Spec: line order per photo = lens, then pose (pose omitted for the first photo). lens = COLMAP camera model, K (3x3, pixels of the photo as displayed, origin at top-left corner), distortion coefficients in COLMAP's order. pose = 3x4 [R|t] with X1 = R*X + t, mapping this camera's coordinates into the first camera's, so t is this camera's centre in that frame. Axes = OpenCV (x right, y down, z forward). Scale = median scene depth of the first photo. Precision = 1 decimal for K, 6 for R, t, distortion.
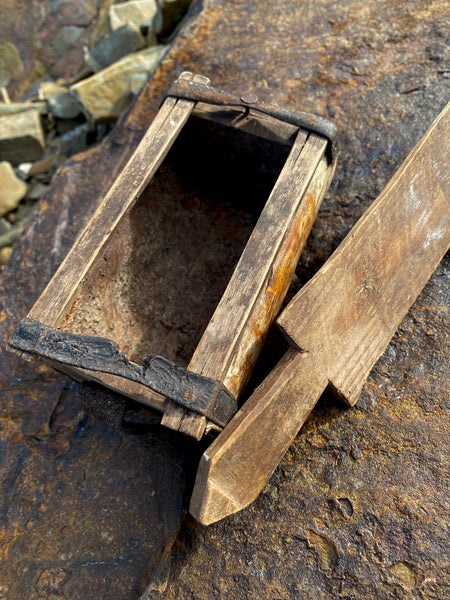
lens RADIAL K [[471.6, 0, 236.5], [0, 471.6, 297.4], [0, 0, 1]] dist [0.000755, -0.057582]
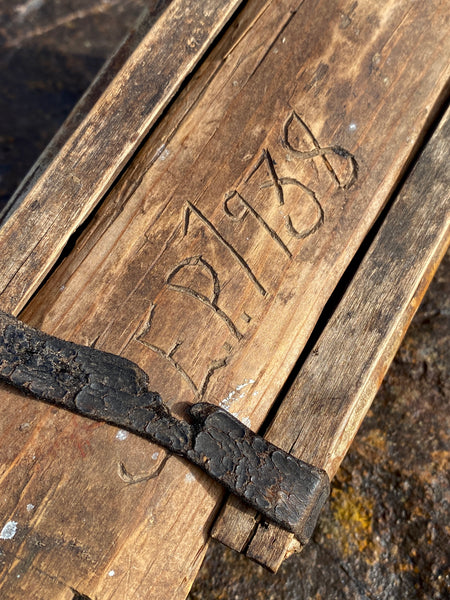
lens RADIAL K [[823.7, 0, 213.4], [0, 823.7, 299.1], [0, 0, 1]] dist [0.053394, 0.000000]
pose [[0.974776, 0.164611, 0.150718, -0.290245], [-0.183691, 0.975276, 0.122856, -0.093039], [-0.126769, -0.147443, 0.980913, 0.100785]]
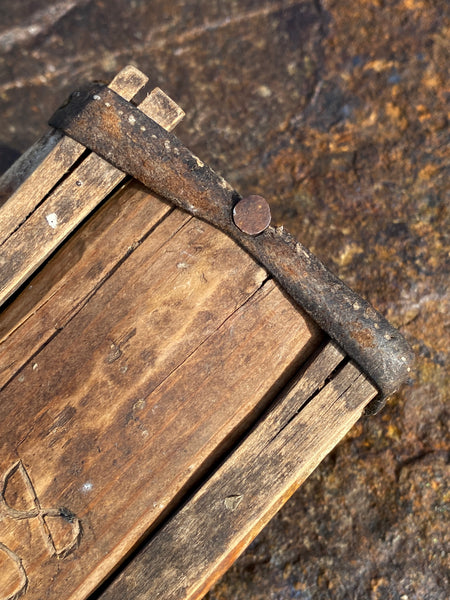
lens RADIAL K [[798.0, 0, 224.1], [0, 798.0, 300.8], [0, 0, 1]] dist [0.090591, 0.000000]
pose [[0.940050, 0.336381, 0.056161, -0.010515], [-0.332248, 0.866178, 0.373292, -0.689667], [0.076923, -0.369573, 0.926012, 0.368106]]
